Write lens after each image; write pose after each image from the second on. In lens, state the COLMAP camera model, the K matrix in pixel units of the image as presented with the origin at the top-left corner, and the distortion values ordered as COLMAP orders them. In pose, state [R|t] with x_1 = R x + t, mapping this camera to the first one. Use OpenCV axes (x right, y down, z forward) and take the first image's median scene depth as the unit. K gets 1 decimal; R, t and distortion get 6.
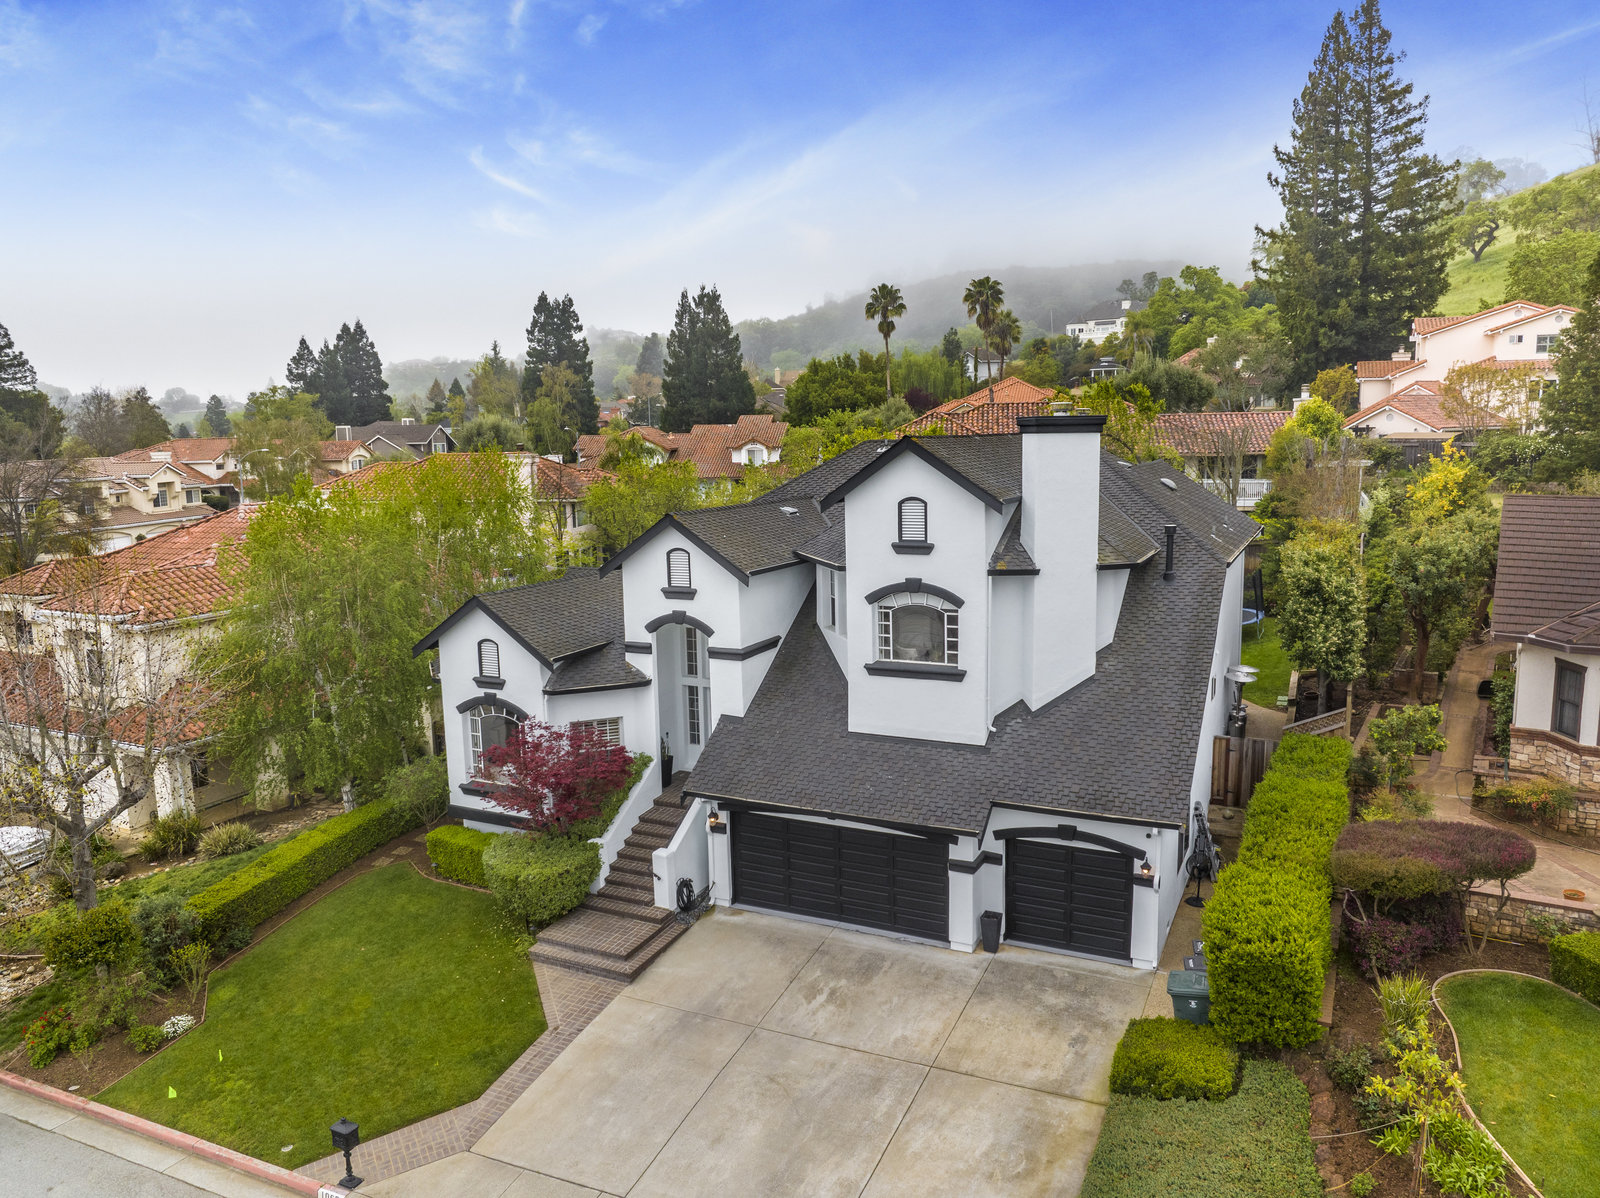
lens RADIAL K [[1129.9, 0, 810.6], [0, 1129.9, 591.2], [0, 0, 1]] dist [-0.029405, -0.013162]
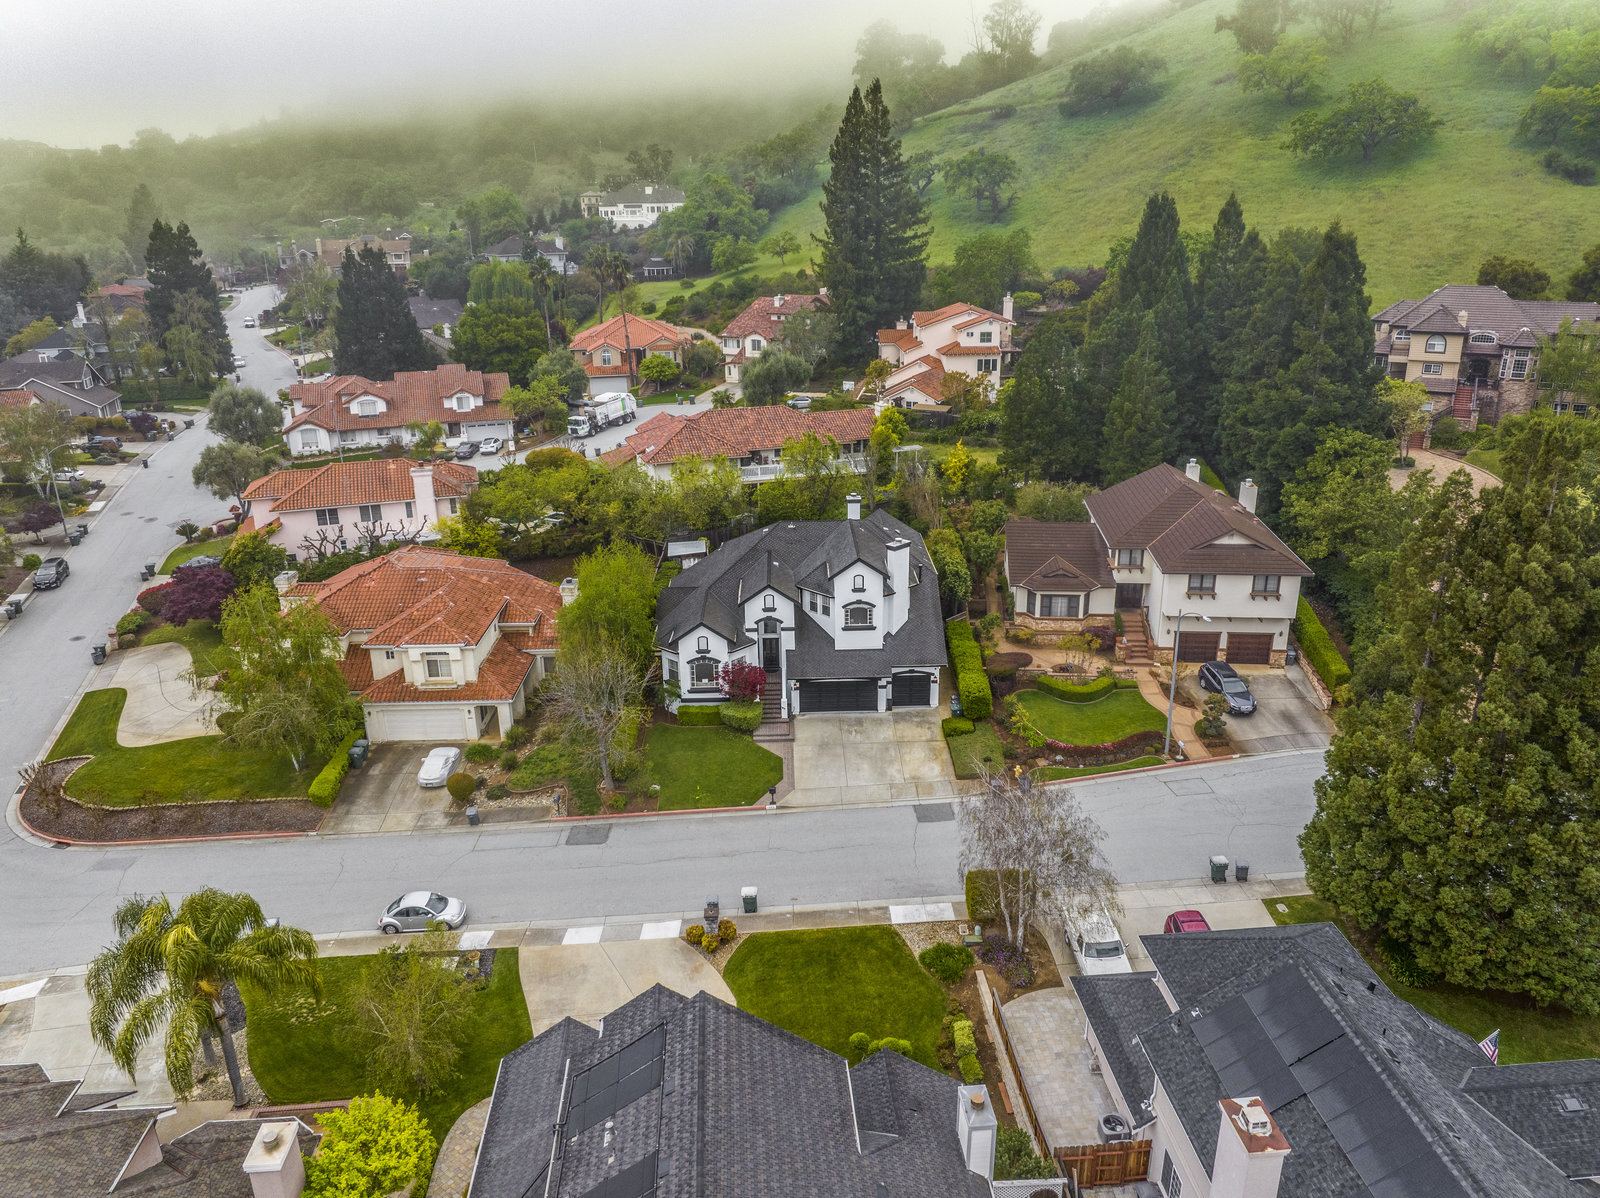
lens RADIAL K [[1129.9, 0, 810.6], [0, 1129.9, 591.2], [0, 0, 1]] dist [-0.029405, -0.013162]
pose [[0.889663, -0.140953, 0.434318, -1.286706], [0.060040, 0.979015, 0.194742, -0.606711], [-0.452653, -0.147178, 0.879457, -1.559943]]
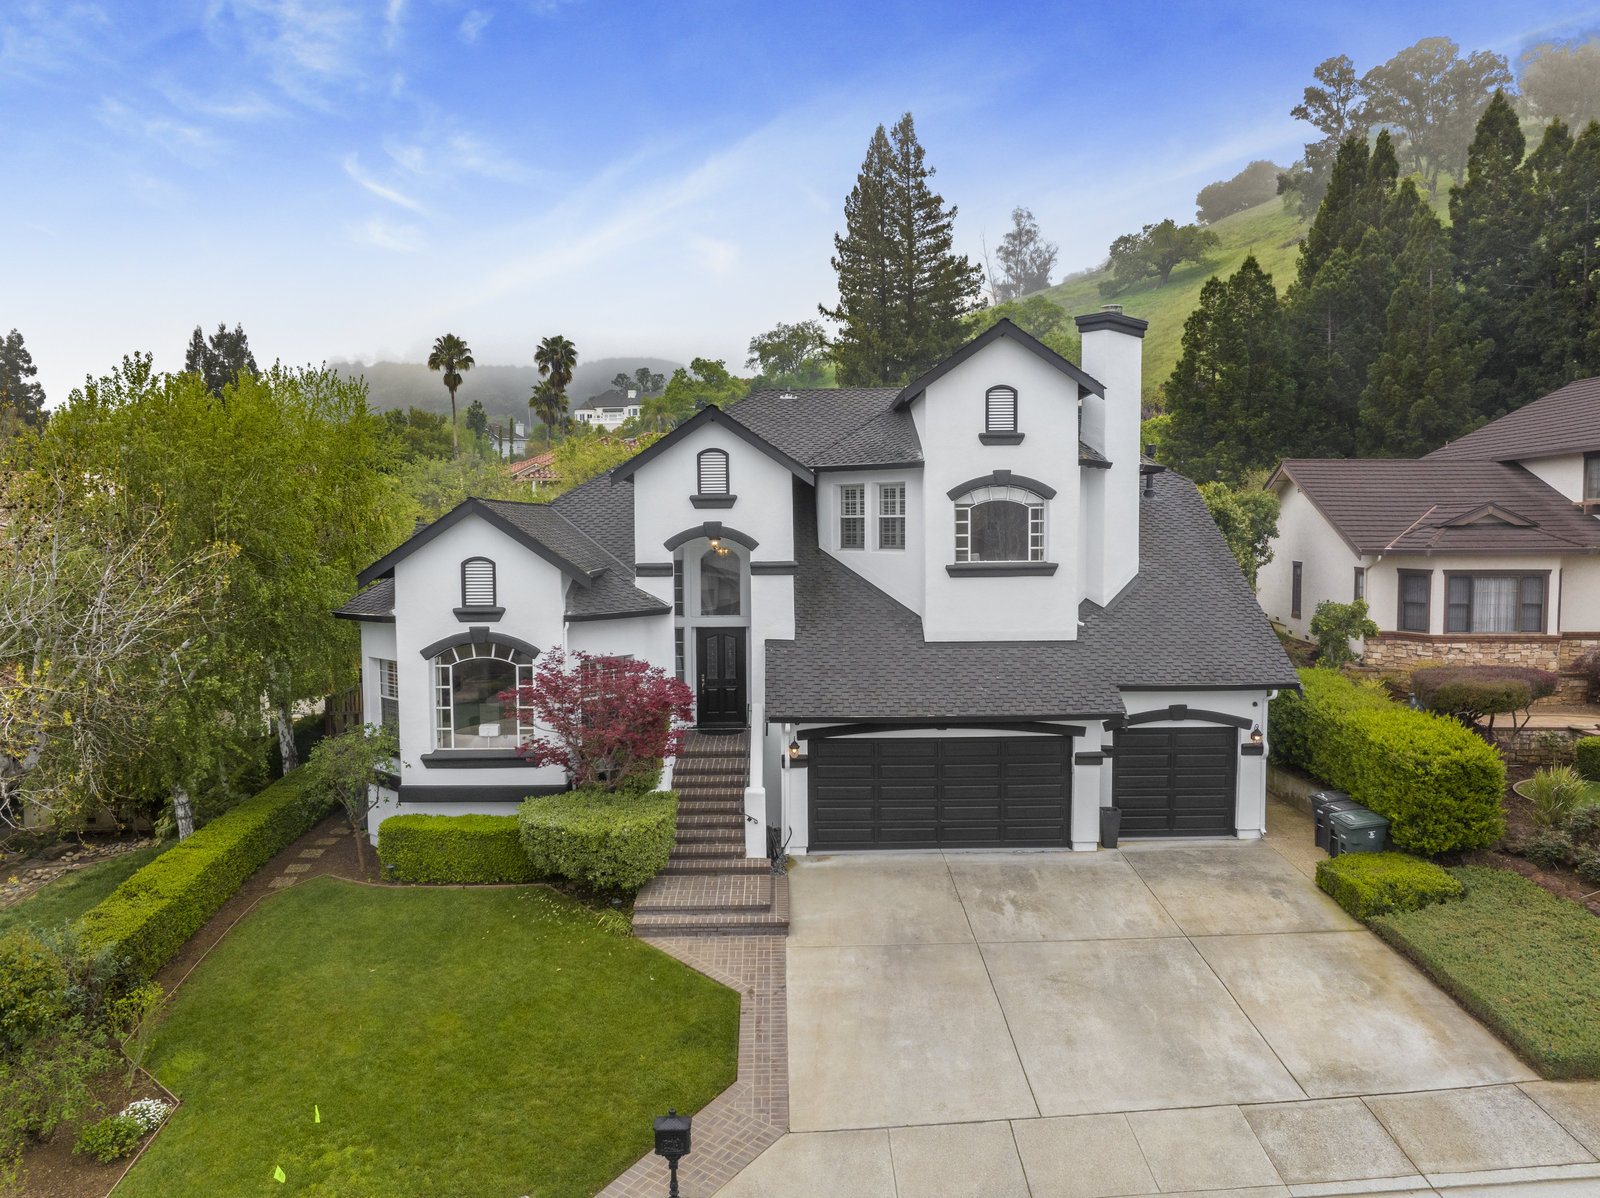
lens RADIAL K [[1129.9, 0, 810.6], [0, 1129.9, 591.2], [0, 0, 1]] dist [-0.029405, -0.013162]
pose [[0.889622, -0.012841, 0.456518, -0.465538], [0.054306, 0.995487, -0.077825, 0.148073], [-0.453458, 0.094026, 0.886304, 0.217827]]
